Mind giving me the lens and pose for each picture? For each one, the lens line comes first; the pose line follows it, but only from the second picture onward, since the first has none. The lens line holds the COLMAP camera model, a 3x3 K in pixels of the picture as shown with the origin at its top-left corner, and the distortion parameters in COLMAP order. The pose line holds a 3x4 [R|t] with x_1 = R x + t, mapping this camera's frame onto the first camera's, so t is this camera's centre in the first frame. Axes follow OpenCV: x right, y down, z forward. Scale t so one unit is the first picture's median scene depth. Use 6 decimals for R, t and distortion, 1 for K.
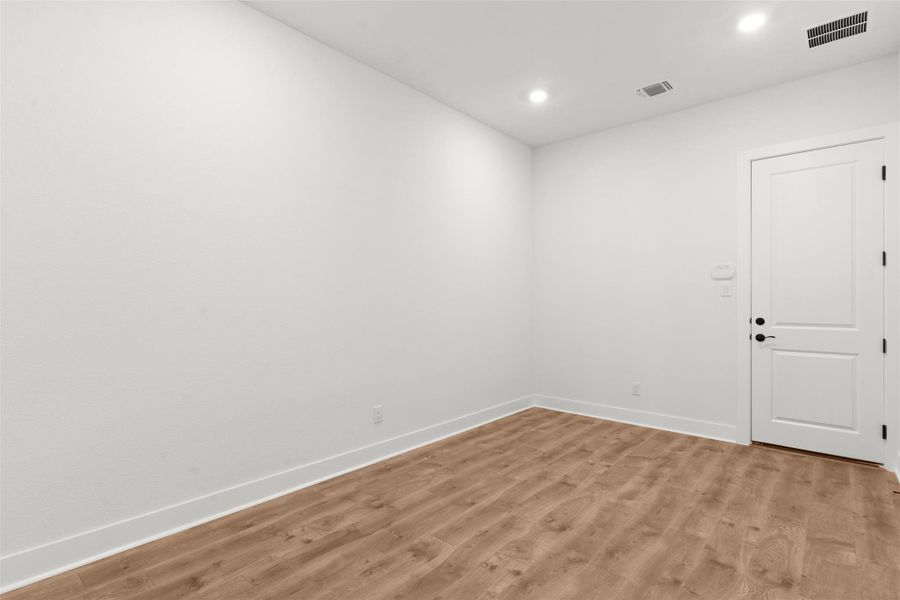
lens RADIAL K [[443.6, 0, 450.1], [0, 443.6, 298.7], [0, 0, 1]] dist [0.005884, 0.000549]
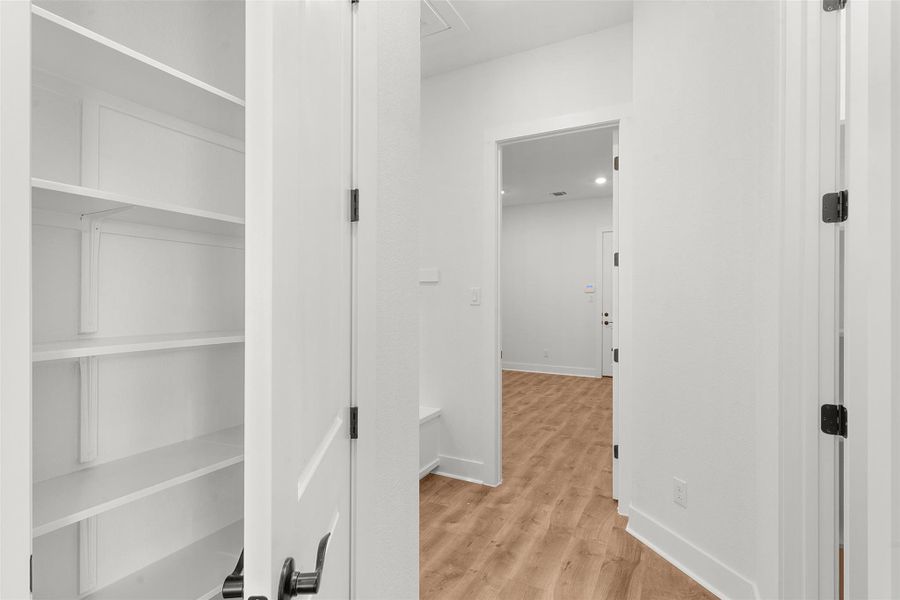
lens RADIAL K [[443.6, 0, 448.0], [0, 443.6, 302.1], [0, 0, 1]] dist [0.005884, 0.000549]
pose [[0.973332, -0.002204, 0.229390, -0.506200], [-0.001045, 0.999901, 0.014039, -0.036436], [-0.229398, -0.013904, 0.973233, -0.870113]]
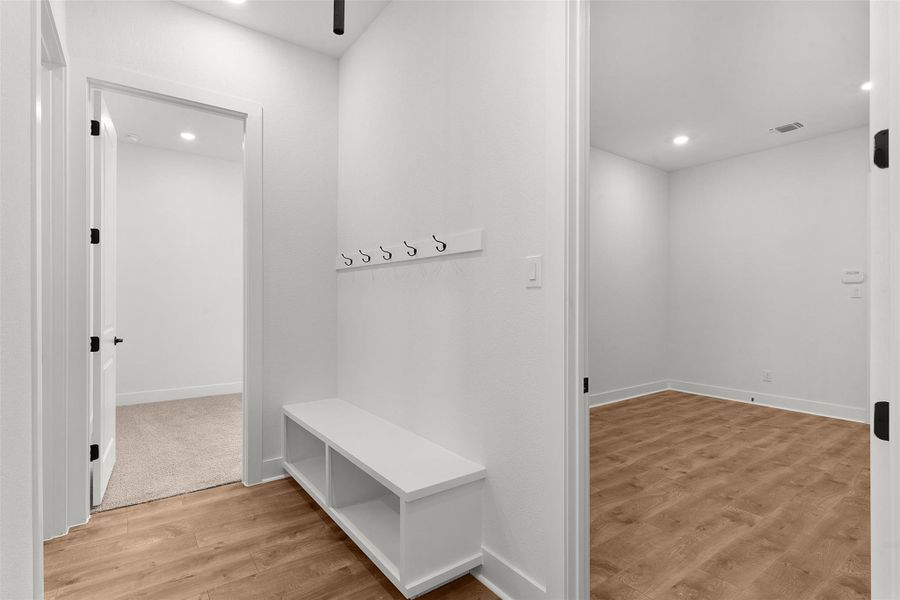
lens RADIAL K [[443.6, 0, 443.8], [0, 443.6, 297.5], [0, 0, 1]] dist [0.005884, 0.000549]
pose [[0.974475, 0.002926, -0.224478, -0.206989], [-0.002776, 0.999996, 0.000983, -0.005065], [0.224480, -0.000335, 0.974479, -0.464221]]
